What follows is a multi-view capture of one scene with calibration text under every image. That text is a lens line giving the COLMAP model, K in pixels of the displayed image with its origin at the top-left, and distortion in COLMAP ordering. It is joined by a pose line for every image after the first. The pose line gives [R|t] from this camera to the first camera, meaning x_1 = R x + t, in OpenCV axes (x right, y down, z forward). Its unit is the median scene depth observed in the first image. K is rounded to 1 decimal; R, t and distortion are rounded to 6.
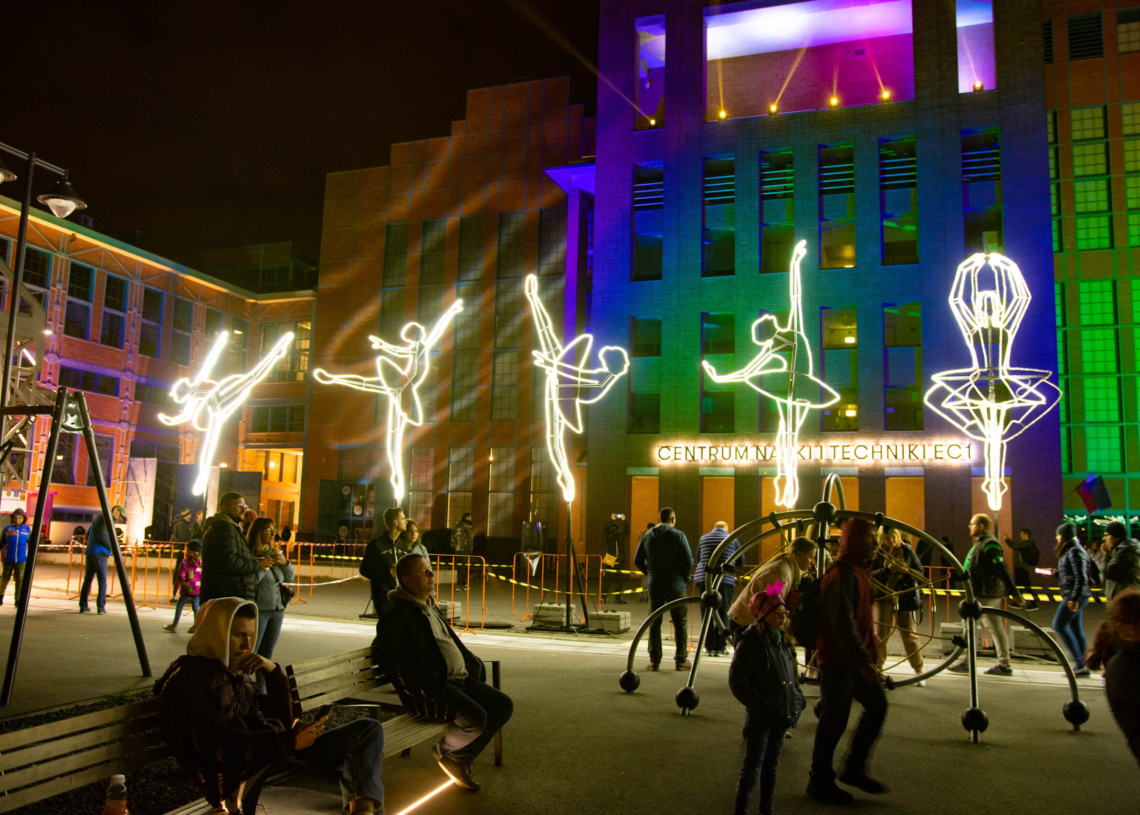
lens RADIAL K [[965.1, 0, 570.0], [0, 965.1, 407.5], [0, 0, 1]] dist [-0.079436, 0.079558]
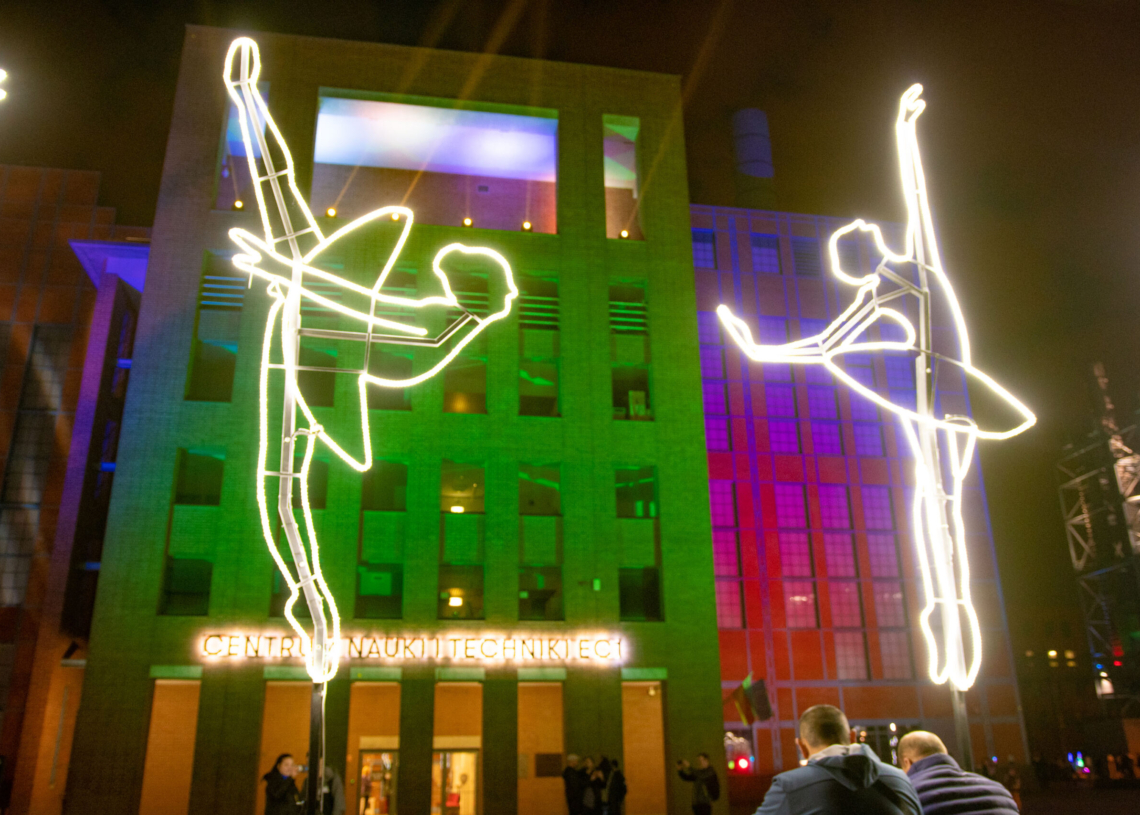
lens RADIAL K [[965.1, 0, 570.0], [0, 965.1, 407.5], [0, 0, 1]] dist [-0.079436, 0.079558]
pose [[0.862914, 0.138608, 0.485971, -0.090714], [-0.027554, 0.973124, -0.228627, 0.077312], [-0.504599, 0.183895, 0.843542, 0.670064]]
